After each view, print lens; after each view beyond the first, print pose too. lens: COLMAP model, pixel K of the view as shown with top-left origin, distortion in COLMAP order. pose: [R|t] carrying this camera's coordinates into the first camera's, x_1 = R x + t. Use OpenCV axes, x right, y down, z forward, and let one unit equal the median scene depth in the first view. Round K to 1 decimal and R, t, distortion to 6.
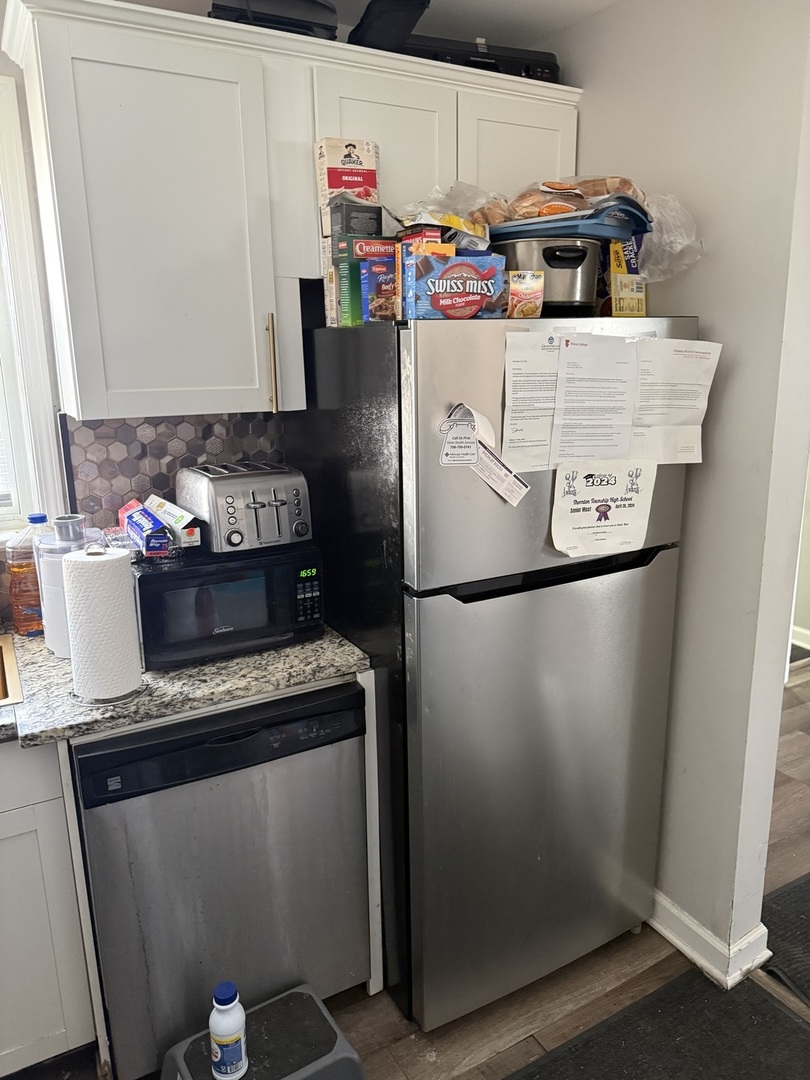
lens RADIAL K [[760.3, 0, 405.4], [0, 760.3, 548.6], [0, 0, 1]] dist [0.018086, -0.042091]
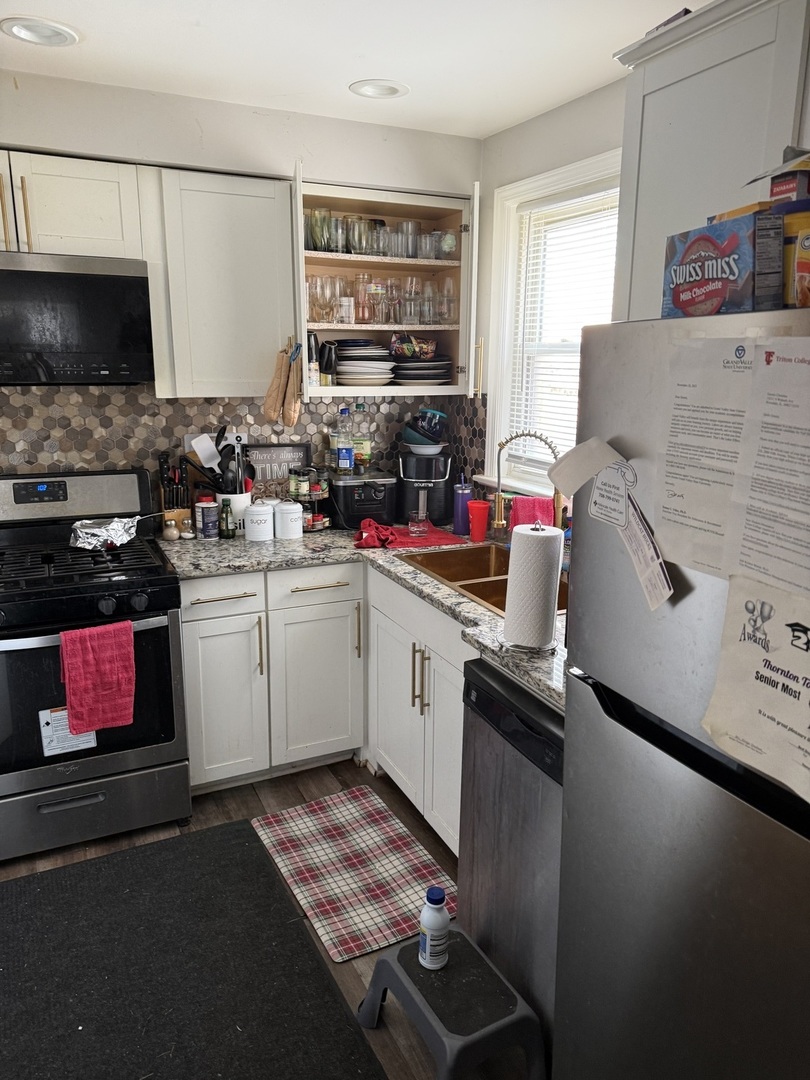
lens RADIAL K [[760.3, 0, 404.7], [0, 760.3, 531.1], [0, 0, 1]] dist [0.018086, -0.042091]
pose [[-0.072992, 0.229859, -0.970483, 0.774791], [-0.257815, 0.935655, 0.241001, -0.221407], [0.963433, 0.267796, -0.009035, 0.802238]]
